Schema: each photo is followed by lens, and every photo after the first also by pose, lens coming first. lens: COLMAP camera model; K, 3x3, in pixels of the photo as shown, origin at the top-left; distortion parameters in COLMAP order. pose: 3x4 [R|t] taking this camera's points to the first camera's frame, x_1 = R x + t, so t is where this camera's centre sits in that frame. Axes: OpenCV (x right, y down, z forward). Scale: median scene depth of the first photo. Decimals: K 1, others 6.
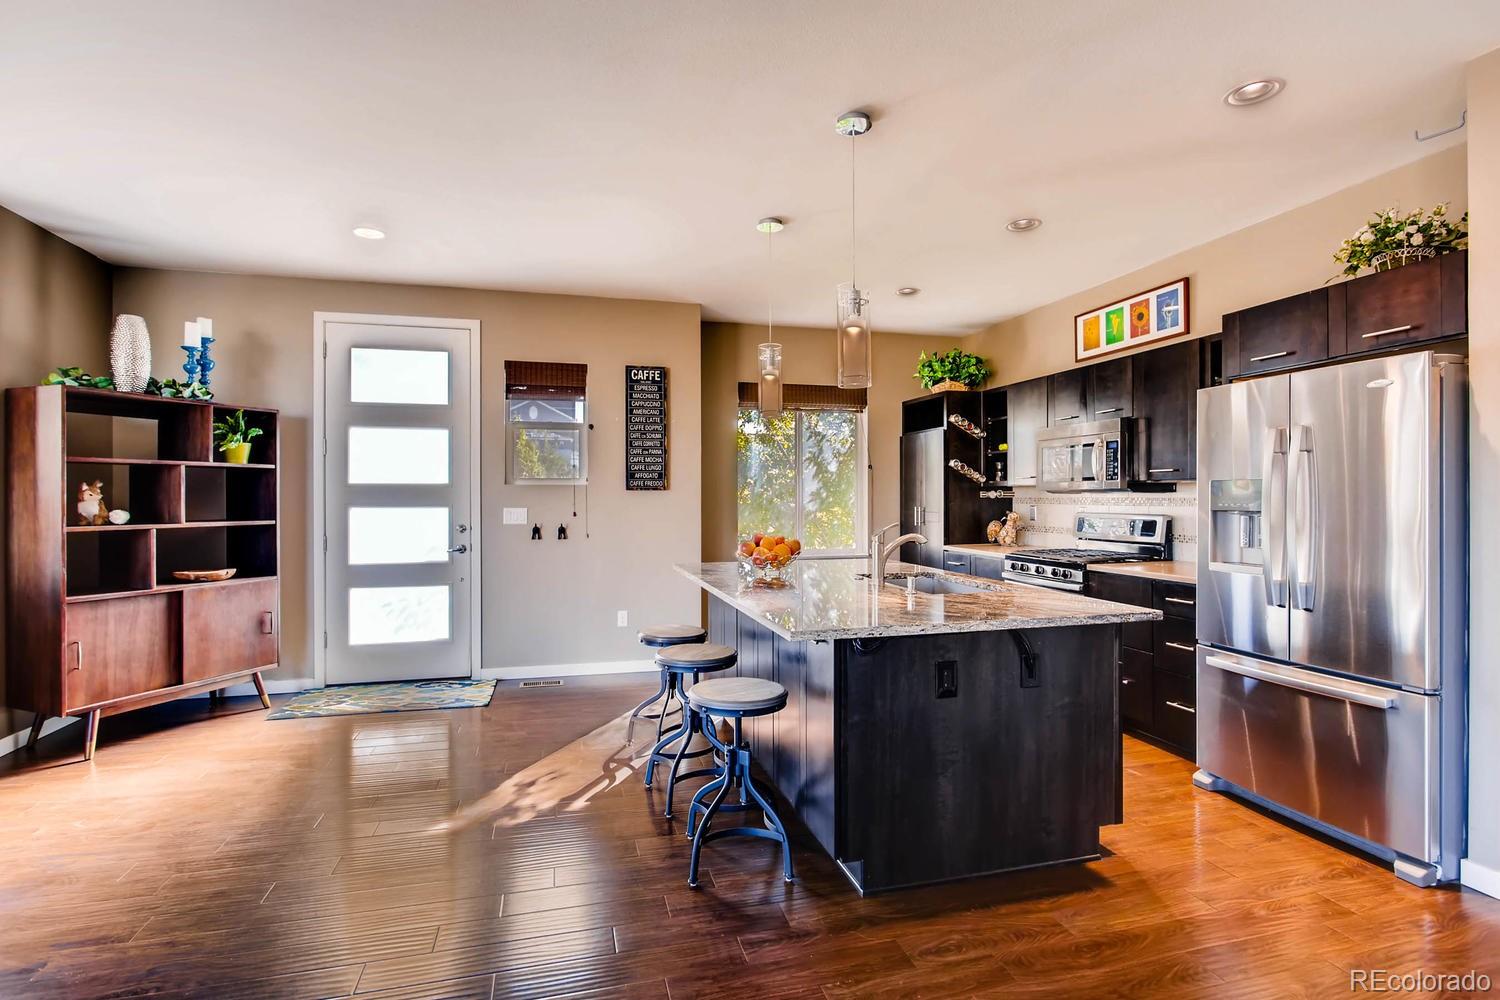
lens RADIAL K [[724.2, 0, 750.0], [0, 724.2, 500.0], [0, 0, 1]] dist [-0.012458, 0.001360]
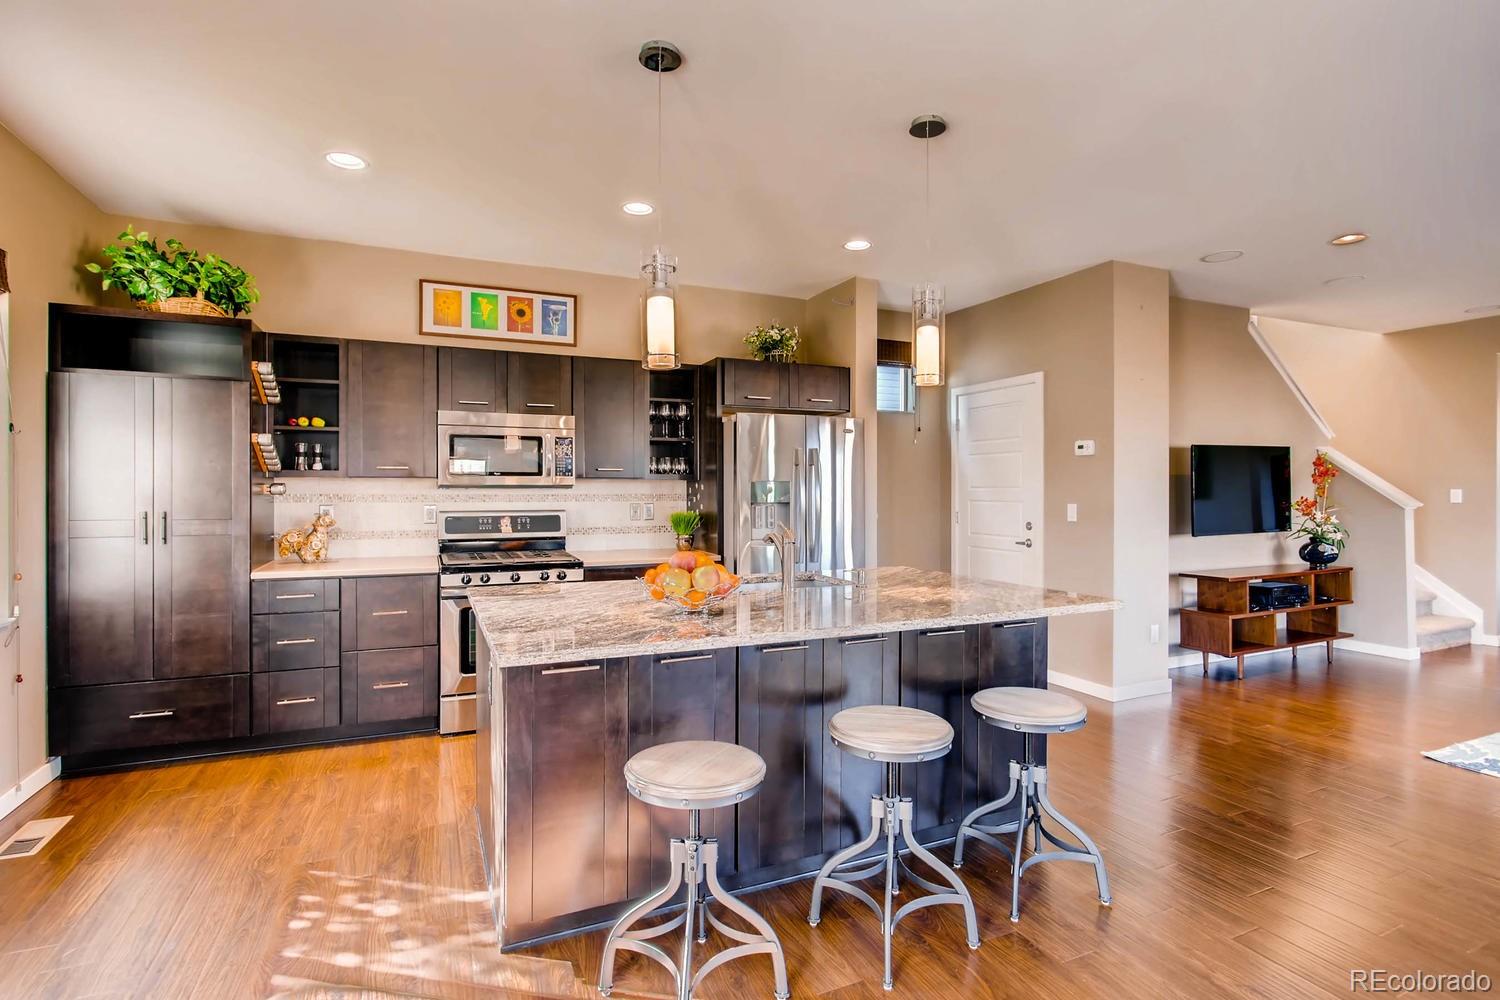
lens RADIAL K [[723.8, 0, 742.1], [0, 723.8, 488.9], [0, 0, 1]] dist [-0.001200, -0.000705]
pose [[-0.155946, 0.005166, 0.987752, -0.515156], [0.005908, 0.999973, -0.004297, -0.003279], [-0.987748, 0.005165, -0.155972, 0.878863]]
